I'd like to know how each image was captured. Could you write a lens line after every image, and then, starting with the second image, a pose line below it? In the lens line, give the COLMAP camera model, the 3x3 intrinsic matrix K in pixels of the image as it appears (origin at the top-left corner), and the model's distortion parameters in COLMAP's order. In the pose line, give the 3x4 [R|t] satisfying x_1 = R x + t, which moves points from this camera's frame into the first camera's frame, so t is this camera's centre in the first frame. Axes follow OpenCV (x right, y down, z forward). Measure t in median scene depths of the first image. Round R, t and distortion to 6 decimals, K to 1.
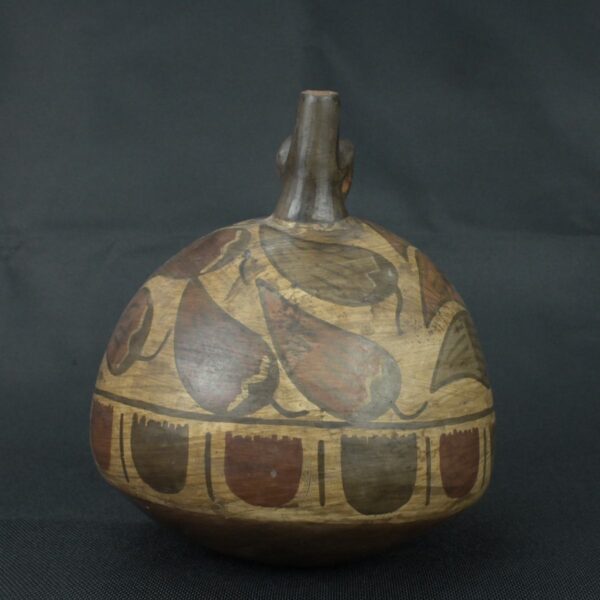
lens RADIAL K [[808.8, 0, 300.0], [0, 808.8, 300.0], [0, 0, 1]] dist [-0.003283, 0.028464]
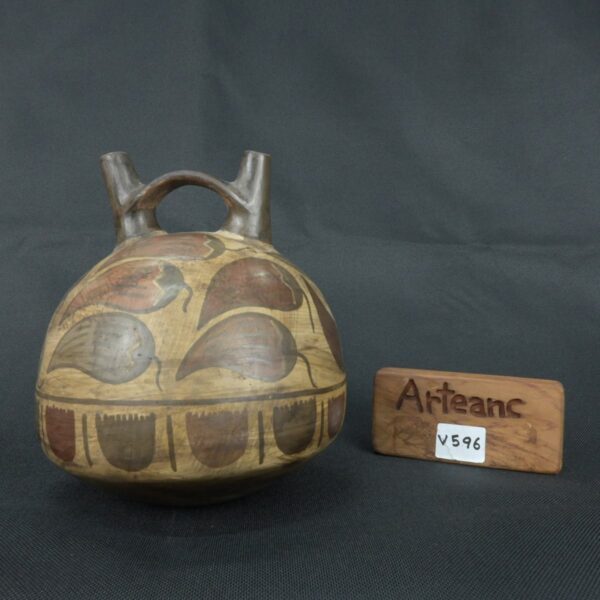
lens RADIAL K [[611.0, 0, 300.0], [0, 611.0, 300.0], [0, 0, 1]] dist [0.003817, -0.009189]
pose [[0.107754, 0.004124, -0.994169, 1.237257], [0.030350, 0.999512, 0.007436, -0.003530], [0.993714, -0.030974, 0.107576, 1.325251]]
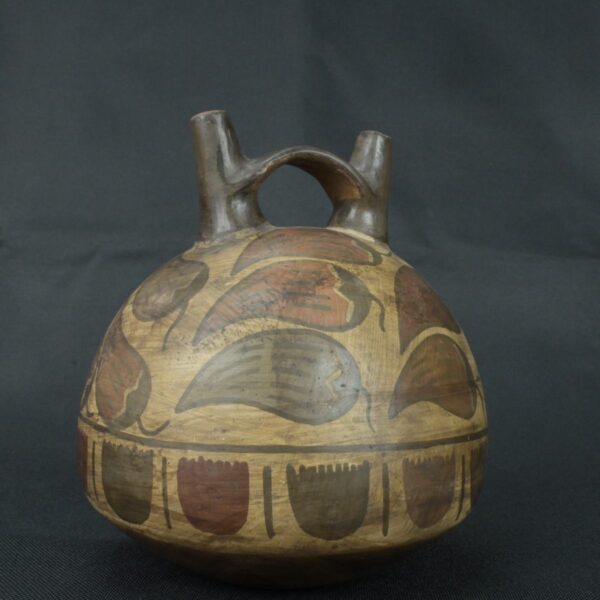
lens RADIAL K [[808.8, 0, 300.0], [0, 808.8, 300.0], [0, 0, 1]] dist [-0.003283, 0.028464]
pose [[0.492986, -0.011177, -0.869966, 1.078456], [-0.007836, 0.999820, -0.017286, -0.003443], [0.870002, 0.015338, 0.492809, 0.657563]]
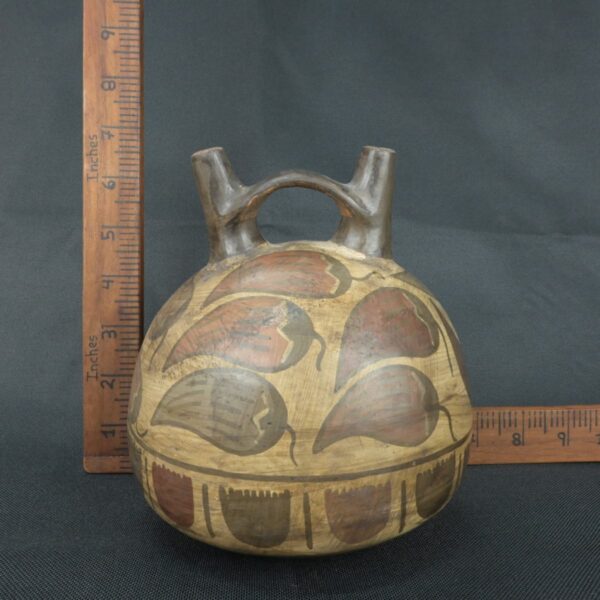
lens RADIAL K [[611.0, 0, 300.0], [0, 611.0, 300.0], [0, 0, 1]] dist [0.003817, -0.009189]
pose [[0.111926, 0.190399, -0.975306, 1.034766], [0.019679, 0.980855, 0.193740, -0.236801], [0.993522, -0.040878, 0.106036, 1.137794]]
